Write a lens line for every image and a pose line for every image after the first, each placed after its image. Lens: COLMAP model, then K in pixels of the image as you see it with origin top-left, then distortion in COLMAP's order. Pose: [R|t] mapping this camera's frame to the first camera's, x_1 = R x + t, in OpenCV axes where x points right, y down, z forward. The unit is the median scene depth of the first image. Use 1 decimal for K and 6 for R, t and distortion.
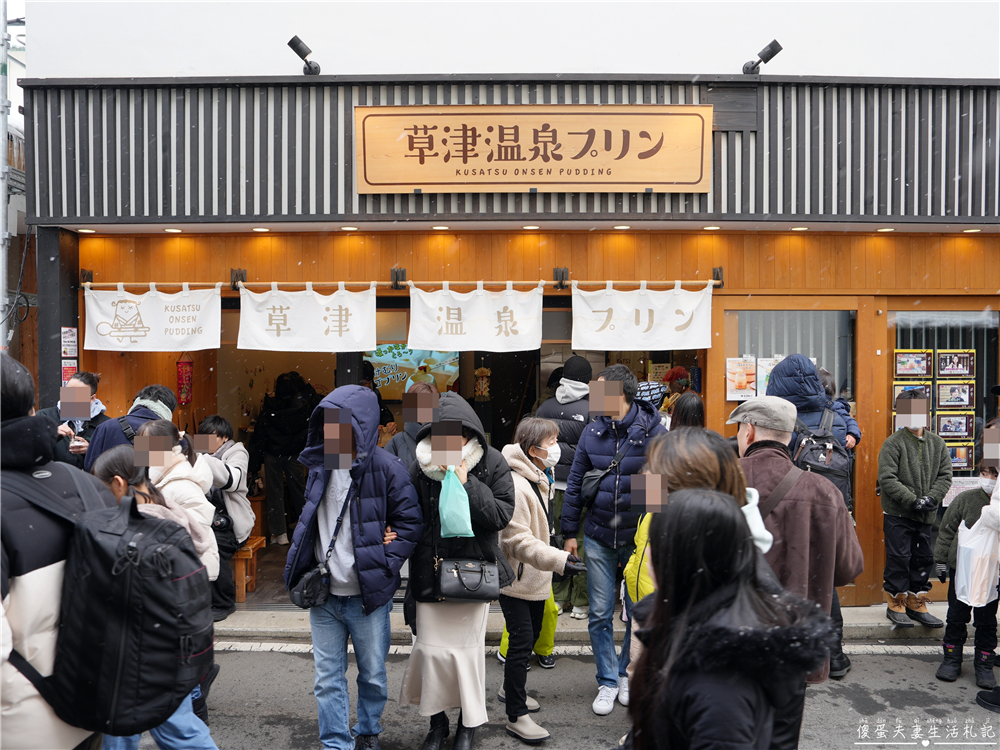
lens RADIAL K [[760.9, 0, 500.0], [0, 760.9, 375.0], [0, 0, 1]] dist [-0.036499, -0.003496]
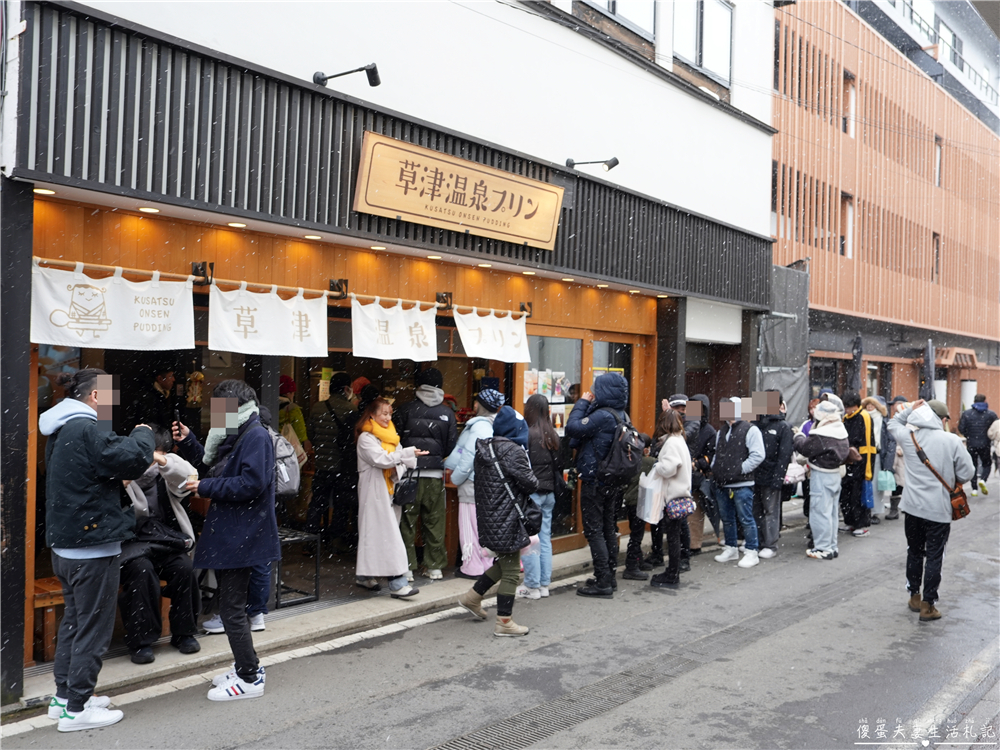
lens RADIAL K [[927.3, 0, 500.0], [0, 927.3, 375.0], [0, 0, 1]] dist [0.127218, -0.012651]
pose [[0.636004, 0.016435, 0.771511, -1.000293], [-0.013335, 0.999858, -0.010307, 0.002618], [-0.771571, -0.003733, 0.636133, 0.005294]]
